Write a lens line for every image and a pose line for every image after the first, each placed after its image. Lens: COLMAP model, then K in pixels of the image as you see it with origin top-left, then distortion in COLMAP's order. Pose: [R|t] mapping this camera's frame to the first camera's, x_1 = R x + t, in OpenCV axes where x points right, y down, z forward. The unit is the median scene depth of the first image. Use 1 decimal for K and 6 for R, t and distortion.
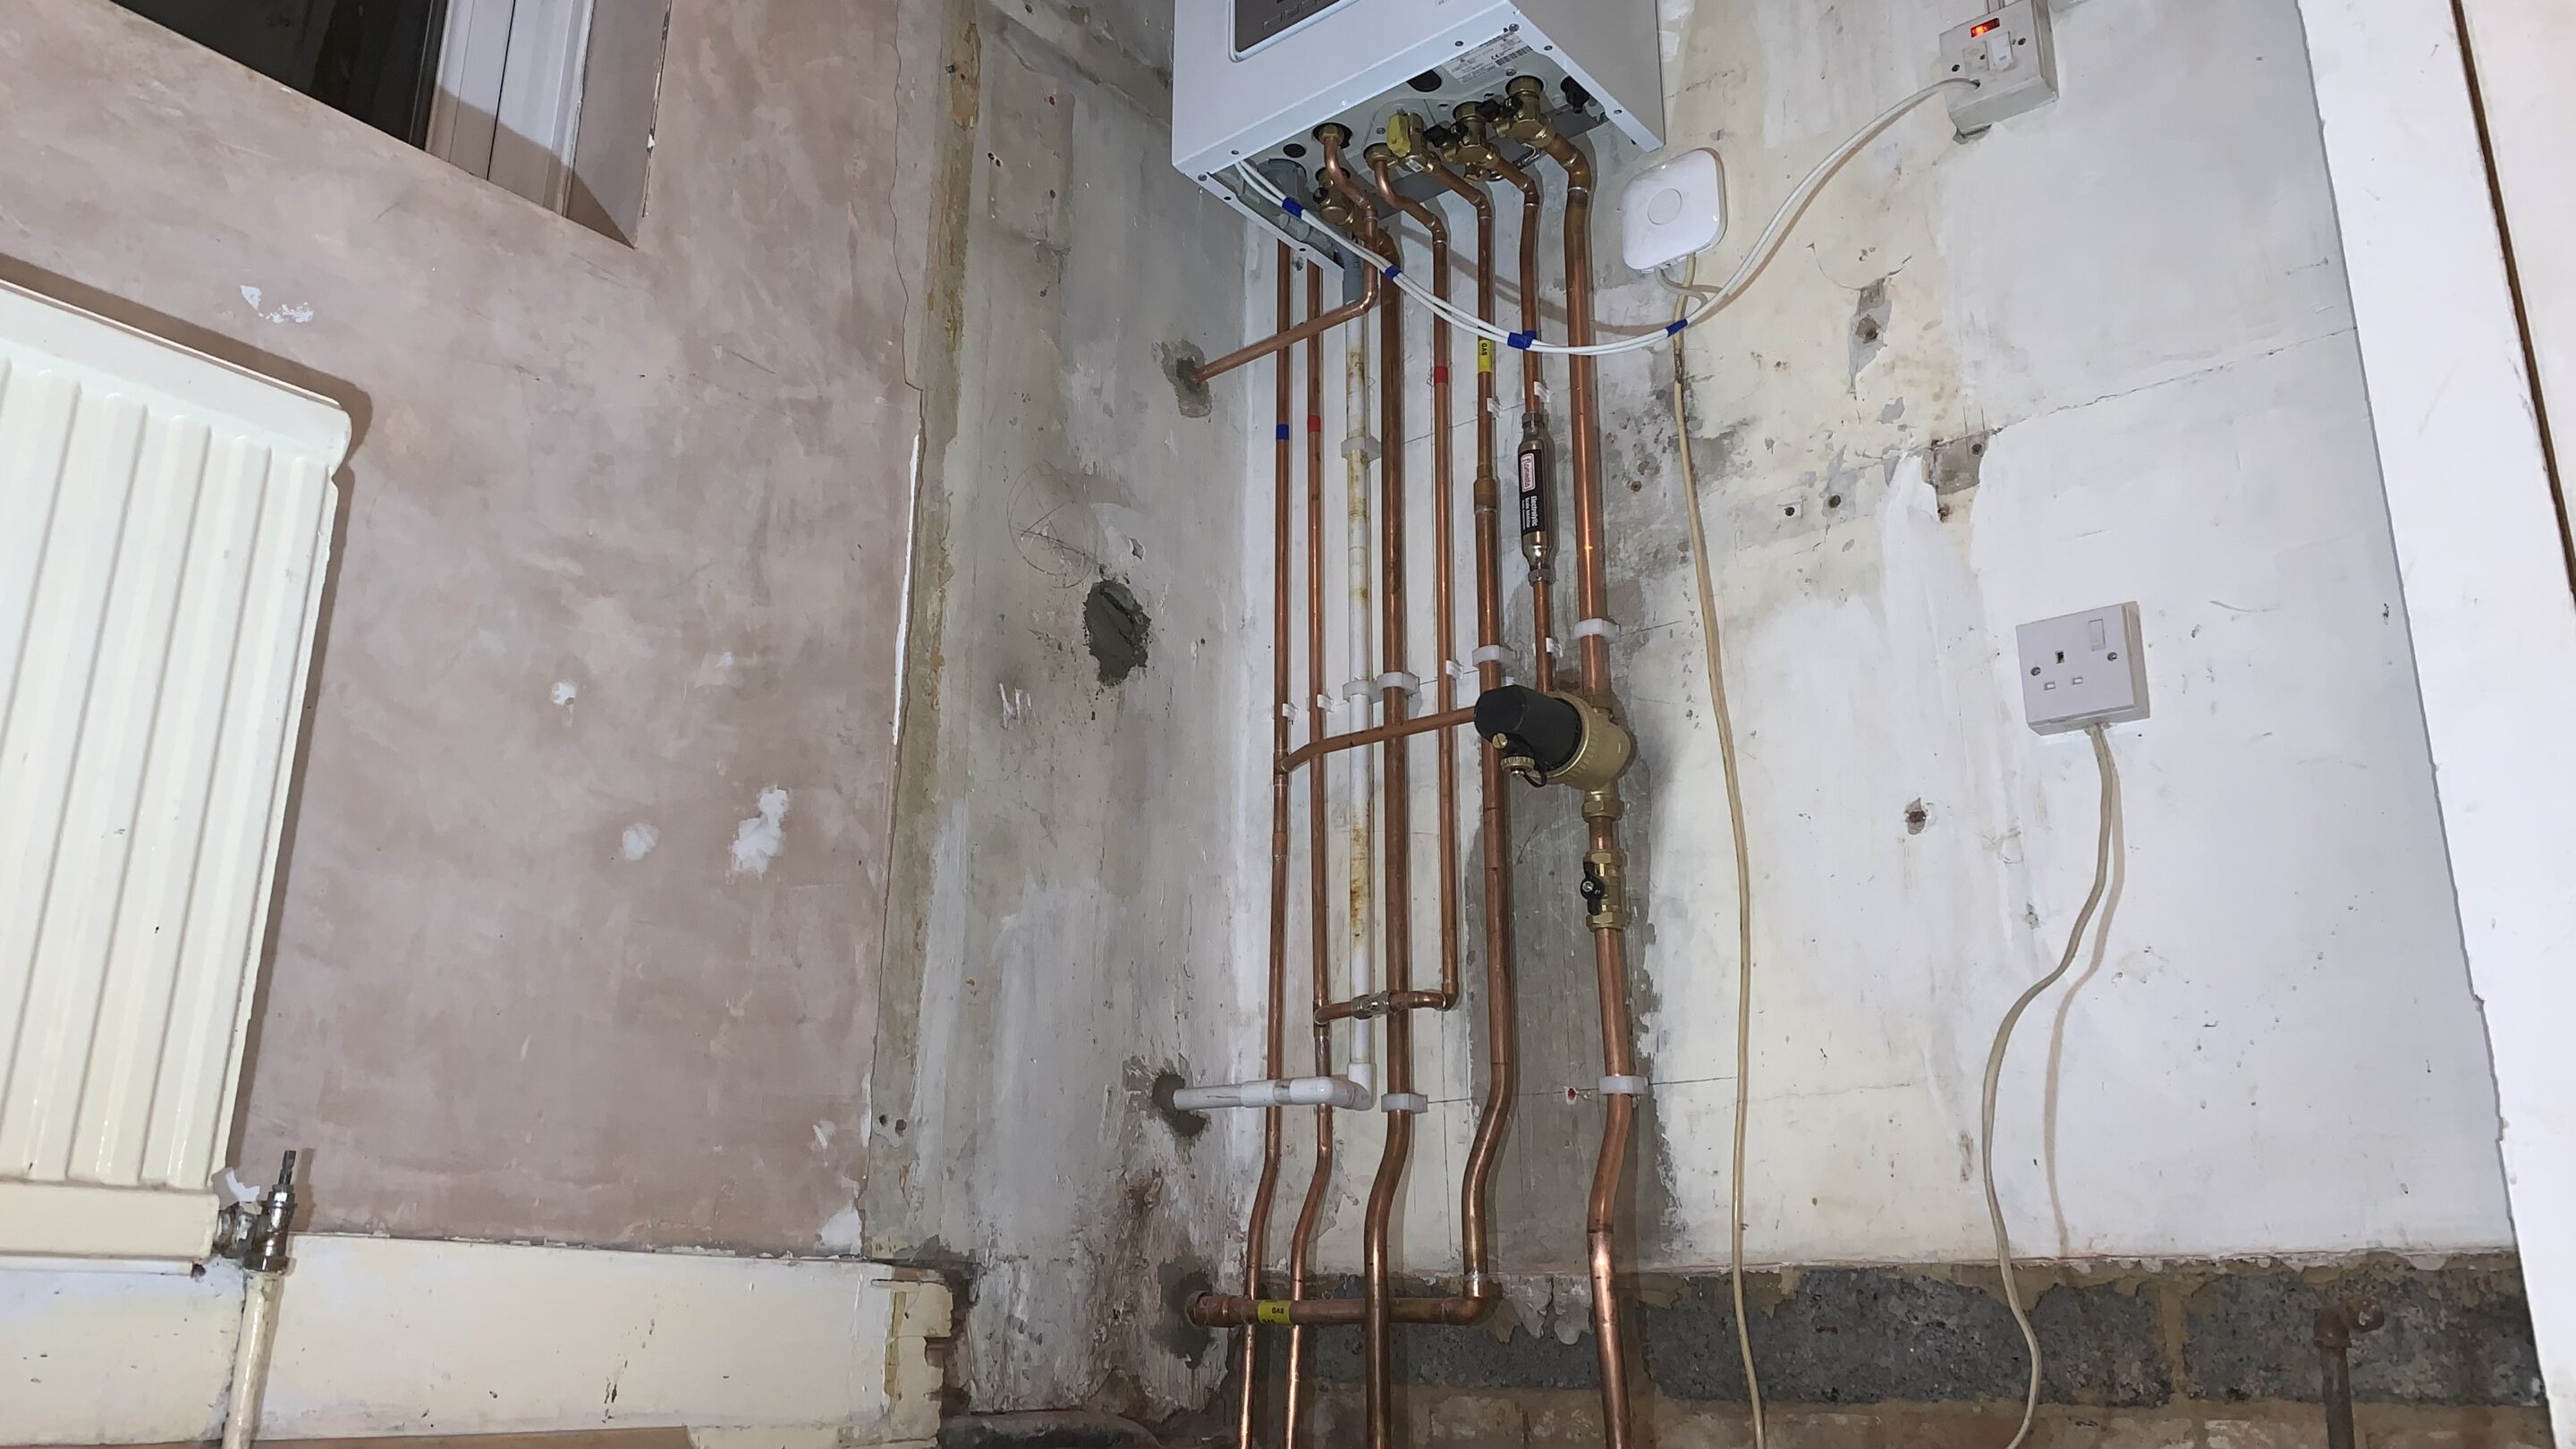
lens RADIAL K [[1876.2, 0, 1288.0], [0, 1876.2, 724.5], [0, 0, 1]] dist [-0.085280, -0.002160]
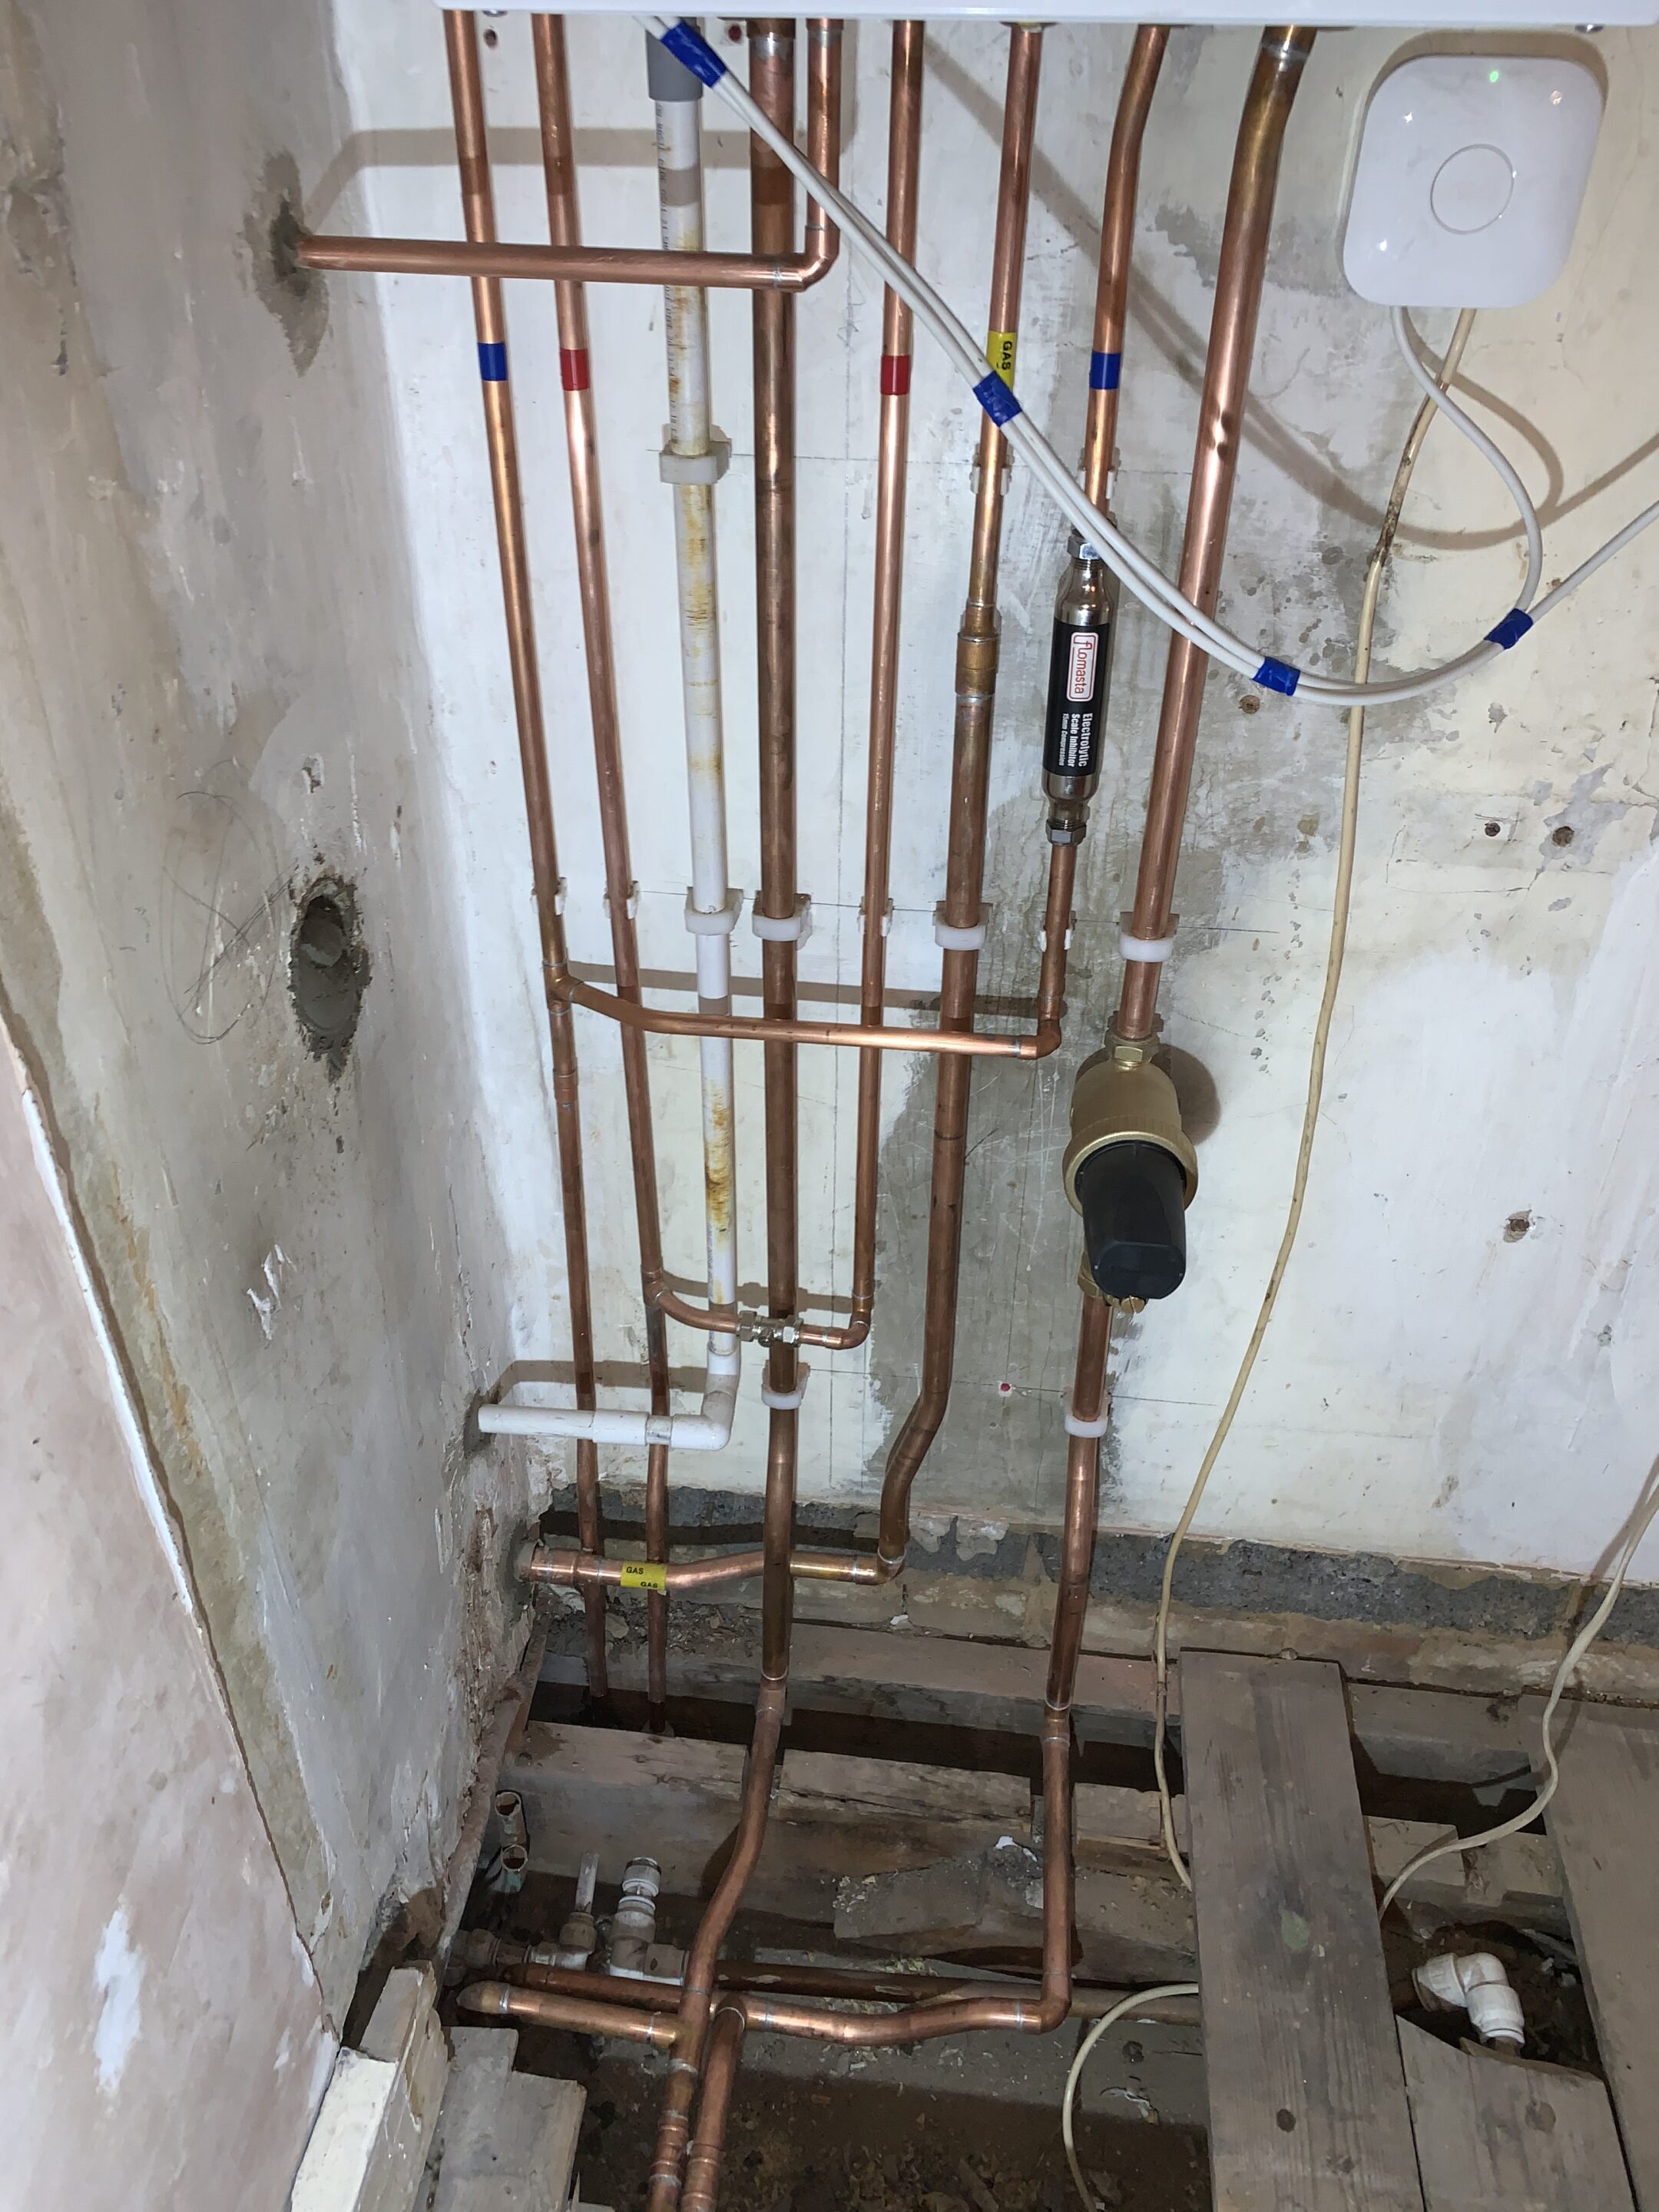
lens RADIAL K [[1694.5, 0, 829.5], [0, 1694.5, 1106.0], [0, 0, 1]] dist [-0.045220, -0.073488]
pose [[0.853349, -0.304703, 0.423027, -0.203724], [-0.160037, 0.619143, 0.768798, -0.460696], [-0.496170, -0.723752, 0.479581, 0.749161]]
